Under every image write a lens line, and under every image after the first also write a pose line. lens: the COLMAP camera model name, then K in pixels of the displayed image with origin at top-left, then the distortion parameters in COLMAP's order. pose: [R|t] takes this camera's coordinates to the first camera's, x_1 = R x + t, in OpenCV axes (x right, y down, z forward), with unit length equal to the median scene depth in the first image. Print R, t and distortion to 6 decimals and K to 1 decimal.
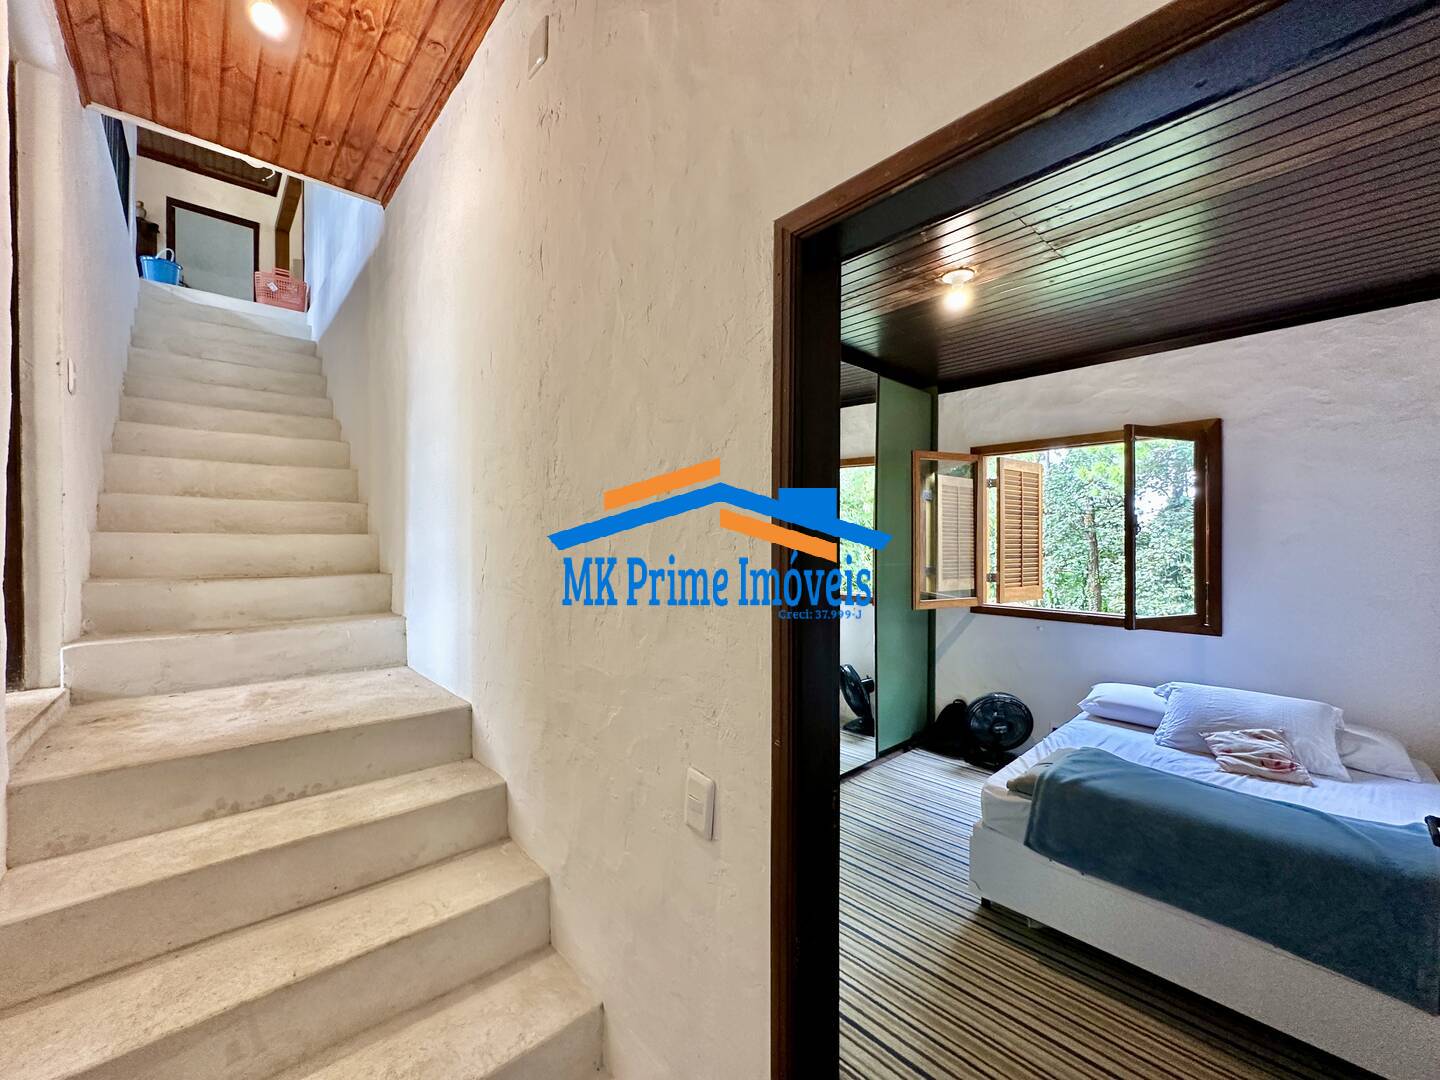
lens RADIAL K [[582.8, 0, 714.3], [0, 582.8, 541.1], [0, 0, 1]] dist [-0.000146, -0.000019]
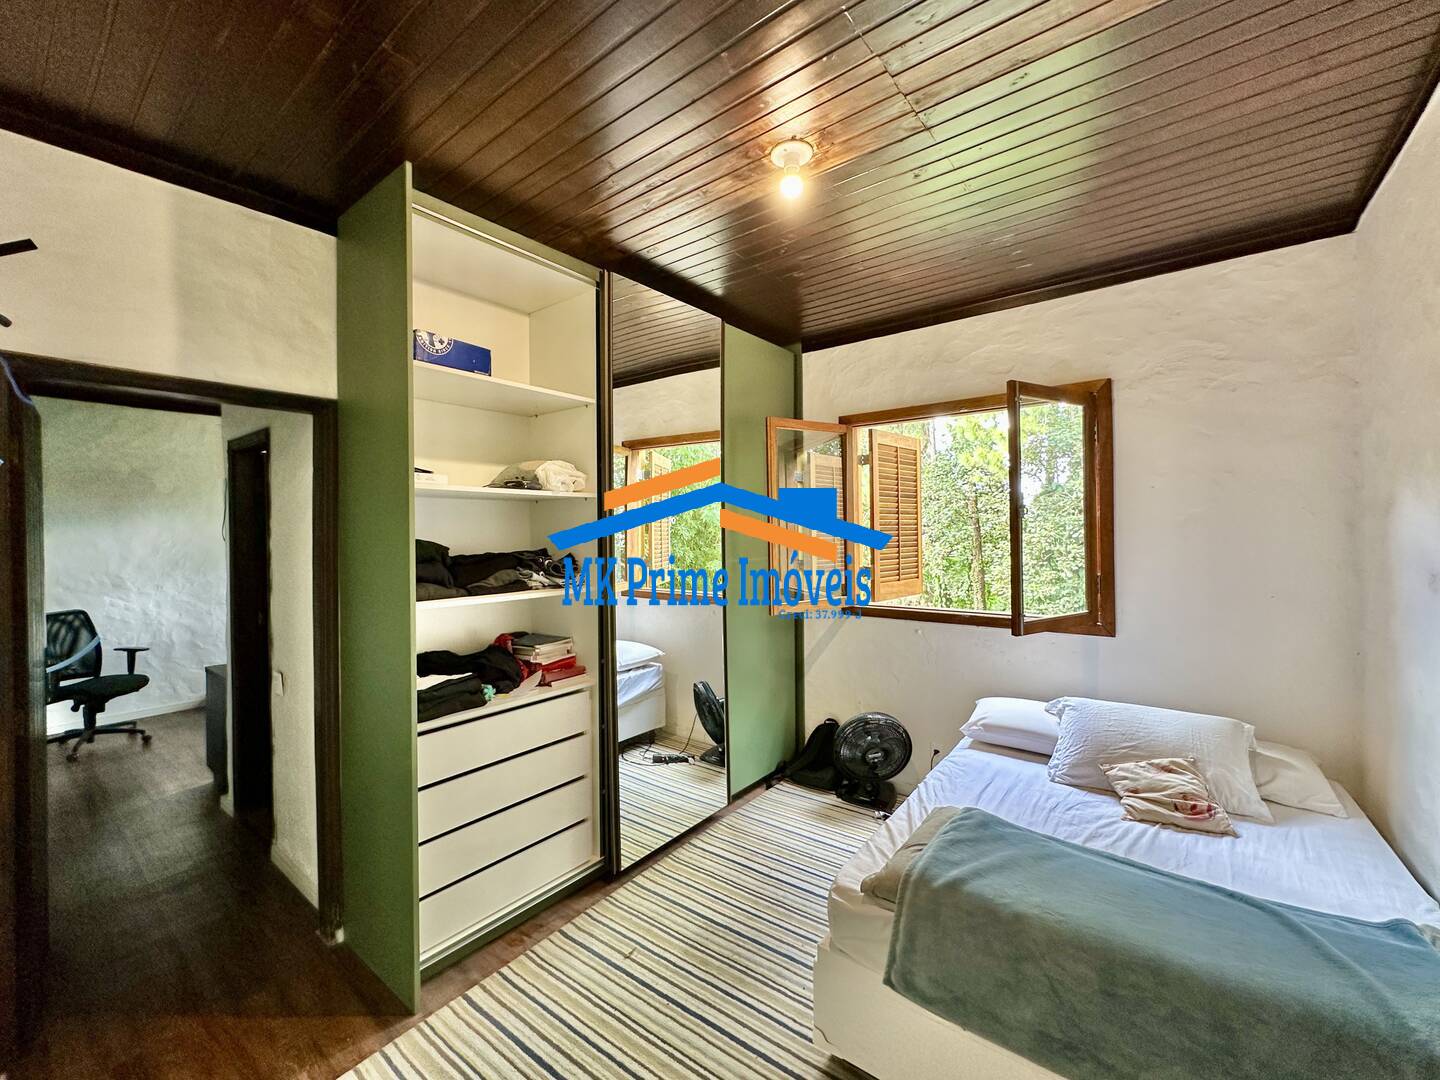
lens RADIAL K [[600.6, 0, 714.3], [0, 600.6, 534.0], [0, 0, 1]] dist [0.002067, 0.000309]
pose [[0.986393, -0.017635, 0.163459, 0.166492], [0.017120, 0.999843, 0.004555, 0.000337], [-0.163514, -0.001695, 0.986540, 0.249064]]
